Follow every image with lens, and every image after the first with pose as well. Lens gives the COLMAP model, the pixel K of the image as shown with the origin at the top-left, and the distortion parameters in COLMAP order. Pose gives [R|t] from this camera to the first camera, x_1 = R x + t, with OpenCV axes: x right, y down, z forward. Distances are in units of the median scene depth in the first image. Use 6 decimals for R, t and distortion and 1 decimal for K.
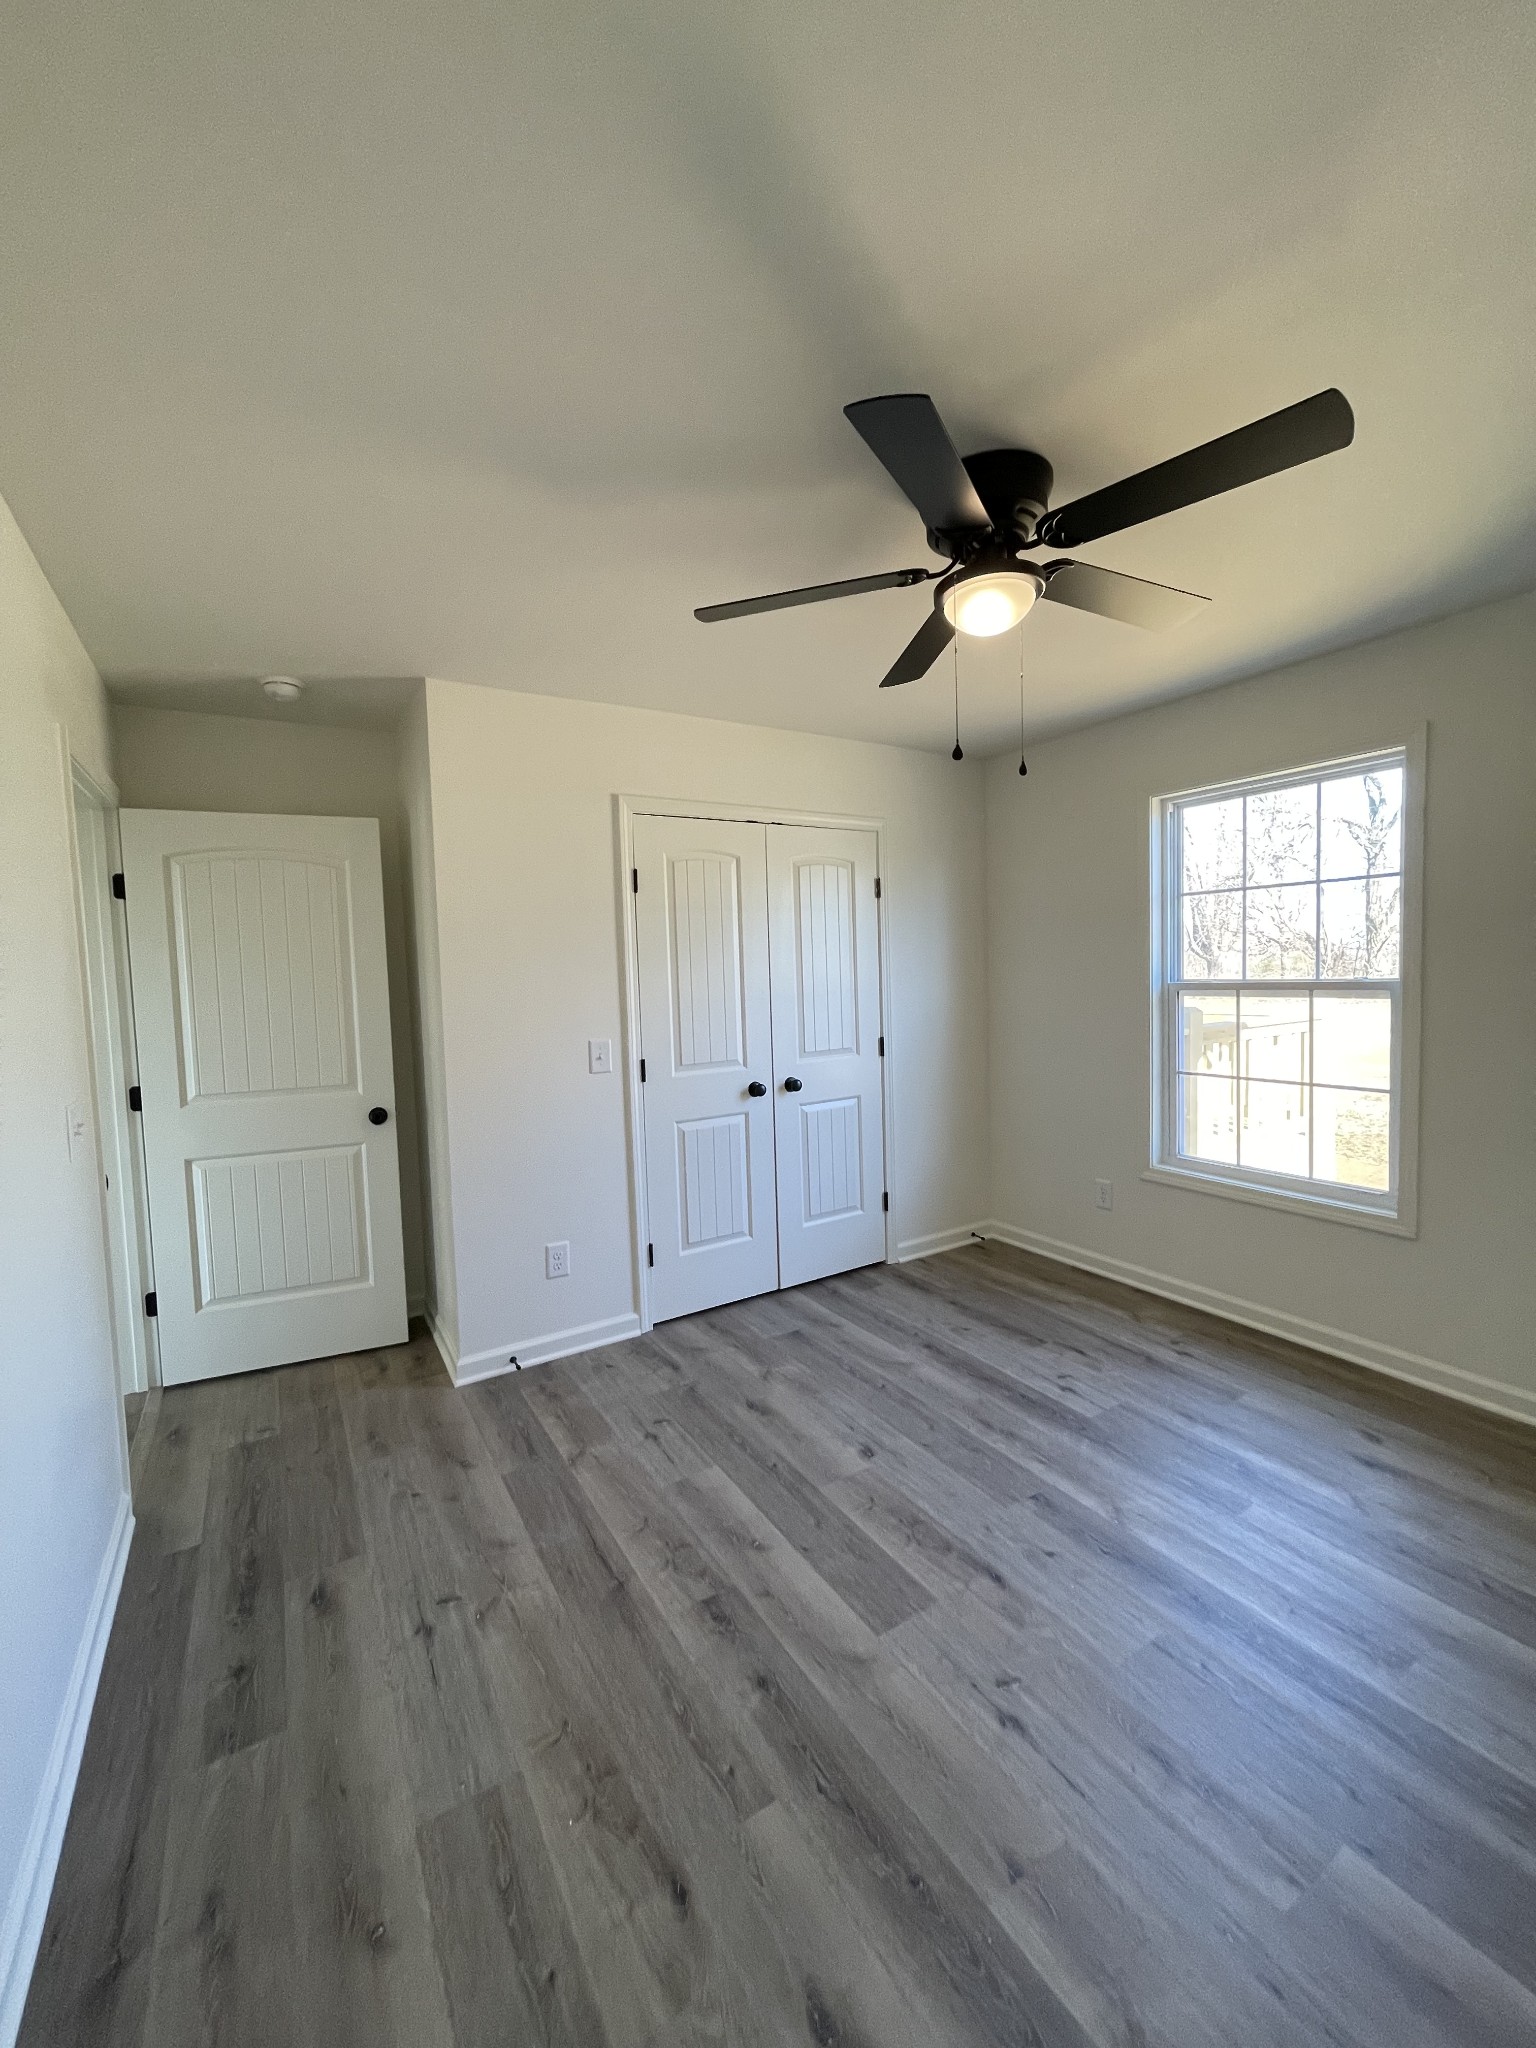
lens RADIAL K [[822.5, 0, 765.7], [0, 822.5, 1023.9], [0, 0, 1]] dist [-0.010340, 0.006340]
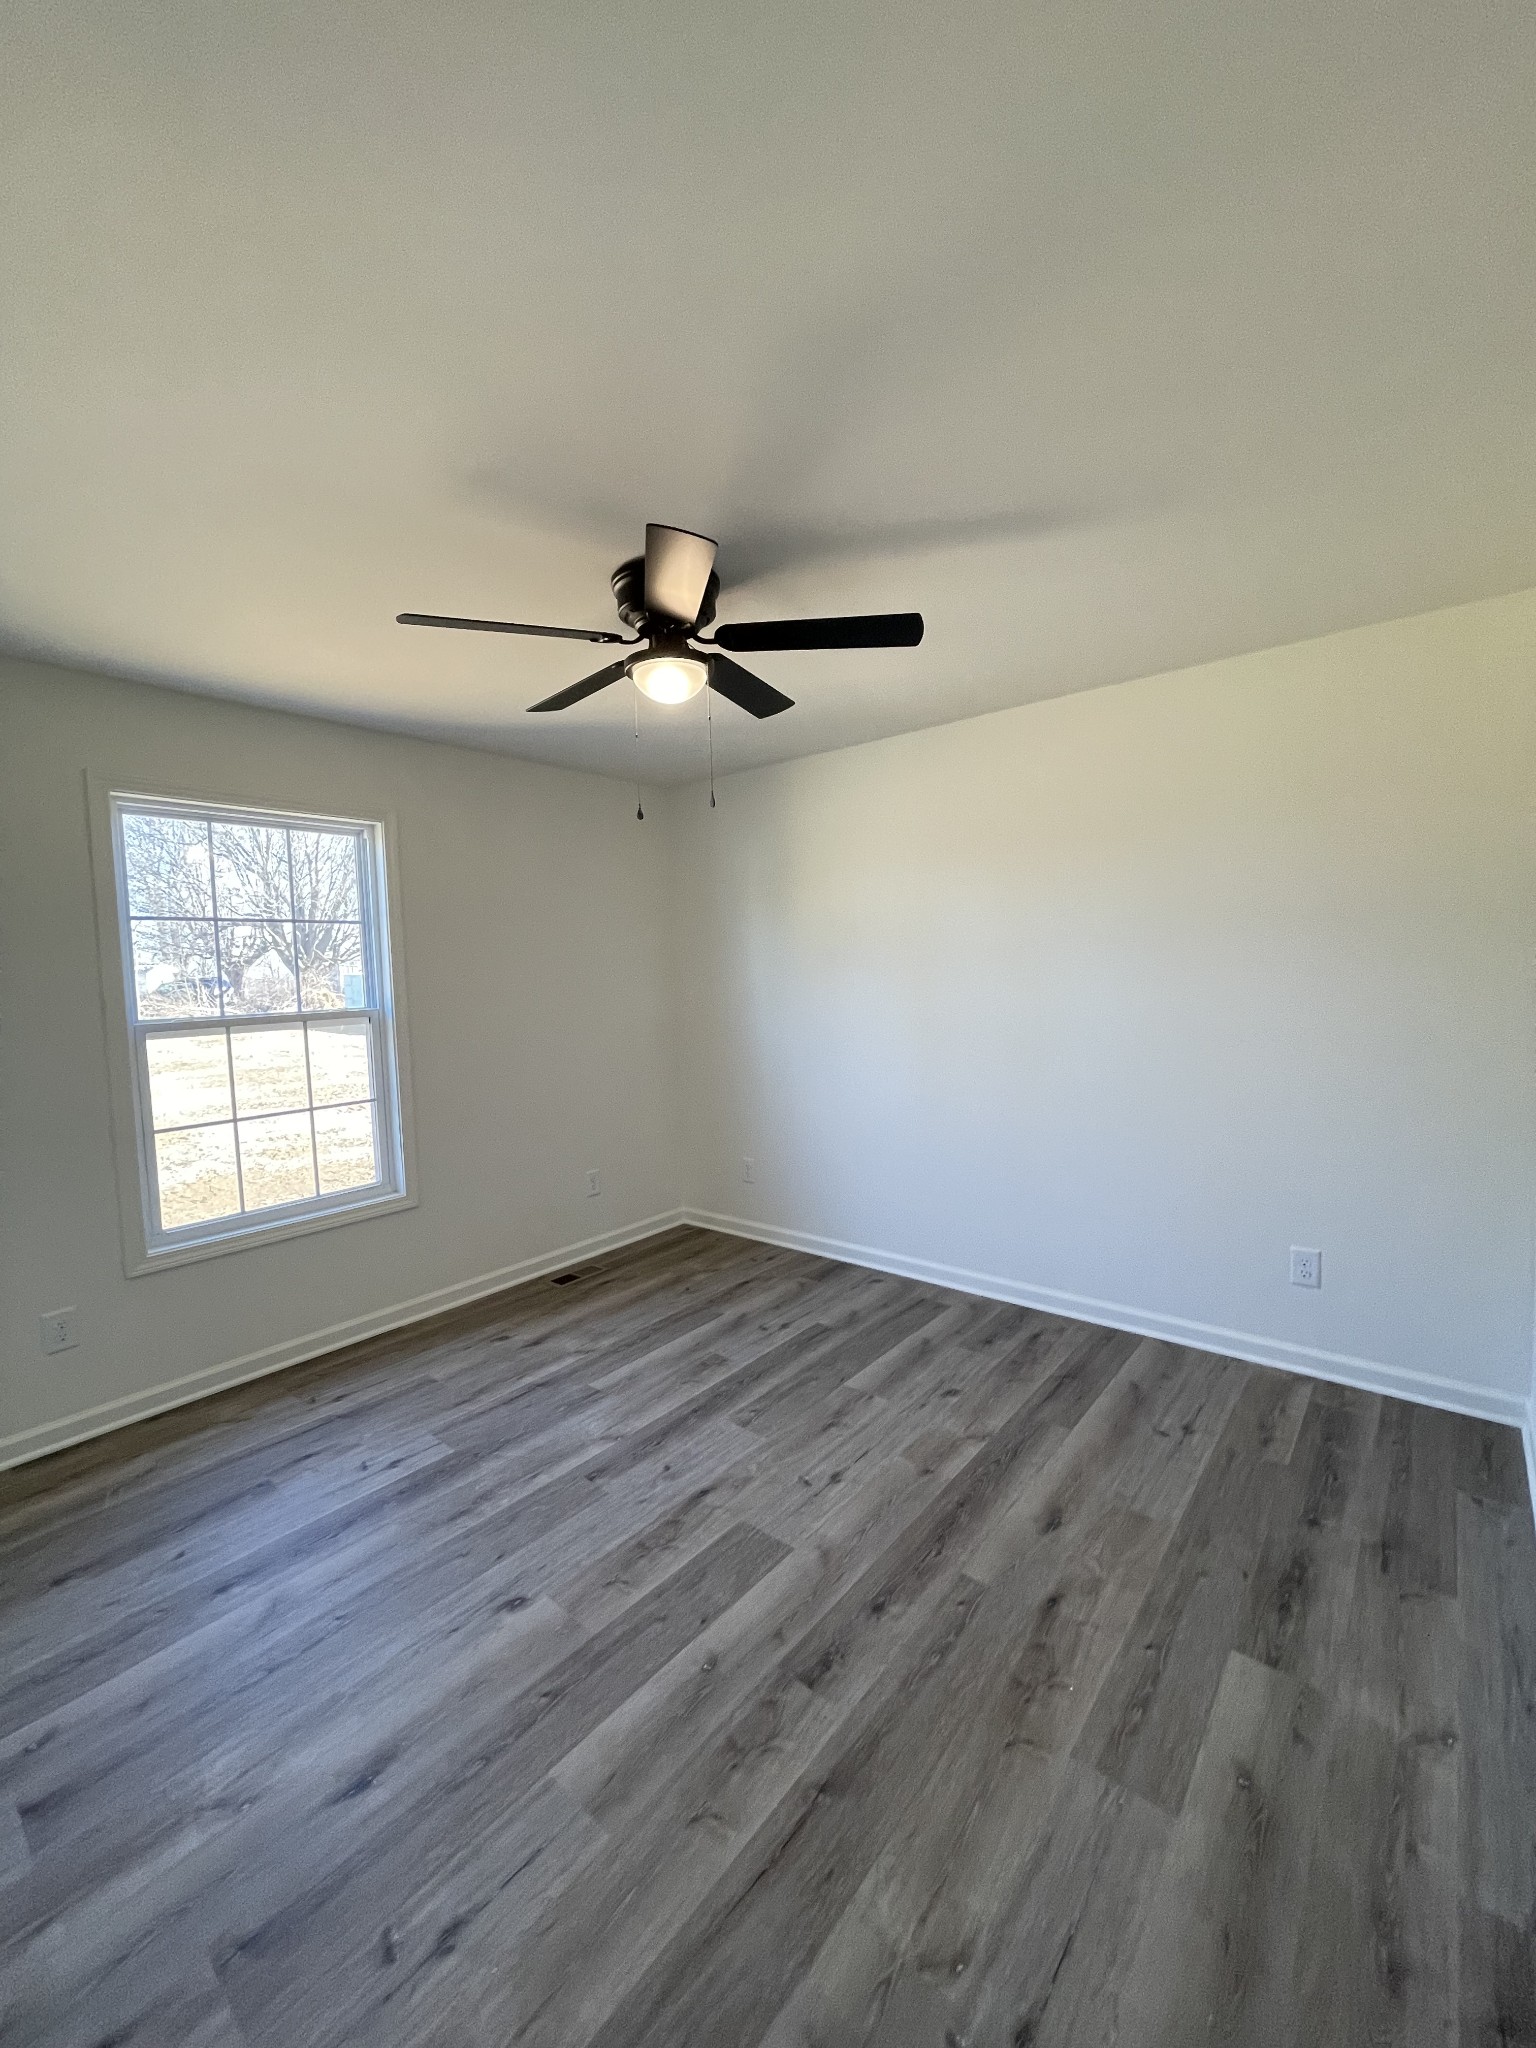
lens RADIAL K [[789.2, 0, 793.0], [0, 789.2, 1018.9], [0, 0, 1]] dist [-0.001079, 0.003003]
pose [[-0.327972, -0.013944, 0.944584, -0.783831], [0.100795, 0.993667, 0.049666, -0.047828], [-0.939295, 0.111498, -0.324490, 1.103606]]
